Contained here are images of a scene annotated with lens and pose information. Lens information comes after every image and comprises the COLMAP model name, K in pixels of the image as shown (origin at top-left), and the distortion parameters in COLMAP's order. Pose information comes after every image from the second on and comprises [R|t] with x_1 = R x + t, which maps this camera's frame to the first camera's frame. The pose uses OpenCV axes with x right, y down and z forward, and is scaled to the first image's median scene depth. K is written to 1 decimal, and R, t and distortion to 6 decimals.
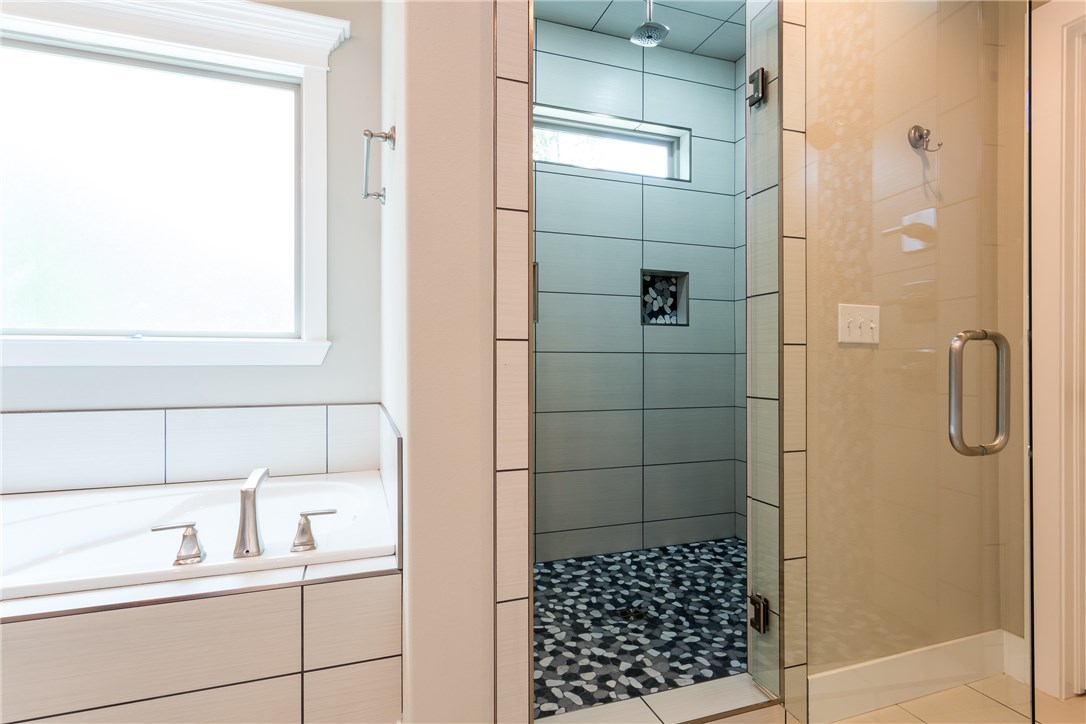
lens RADIAL K [[533.5, 0, 540.0], [0, 533.5, 362.1], [0, 0, 1]] dist [0.002909, -0.000326]
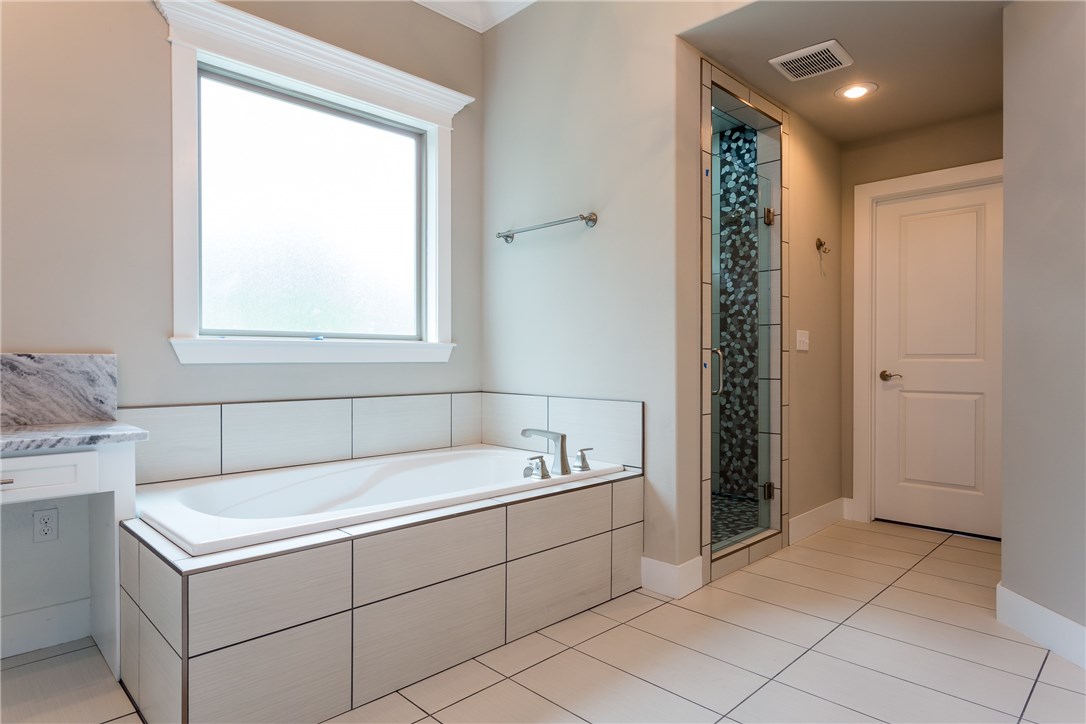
lens RADIAL K [[606.7, 0, 546.6], [0, 606.7, 361.9], [0, 0, 1]] dist [-0.001006, 0.002176]
pose [[0.904045, -0.001209, 0.427436, -1.249399], [-0.002285, 0.999968, 0.007662, -0.008484], [-0.427432, -0.007904, 0.904013, -0.631307]]
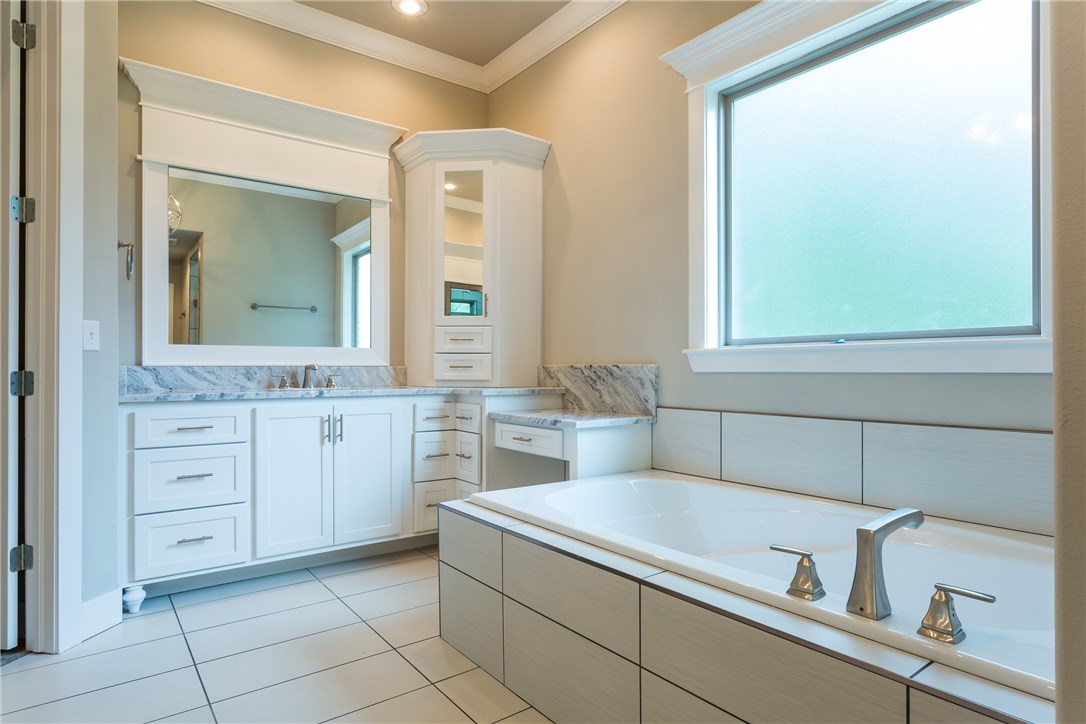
lens RADIAL K [[606.7, 0, 541.0], [0, 606.7, 367.0], [0, 0, 1]] dist [-0.001006, 0.002176]
pose [[0.314813, -0.003660, -0.949147, 0.131966], [0.002454, 0.999992, -0.003042, -0.000703], [0.949151, -0.001371, 0.314820, 0.234946]]
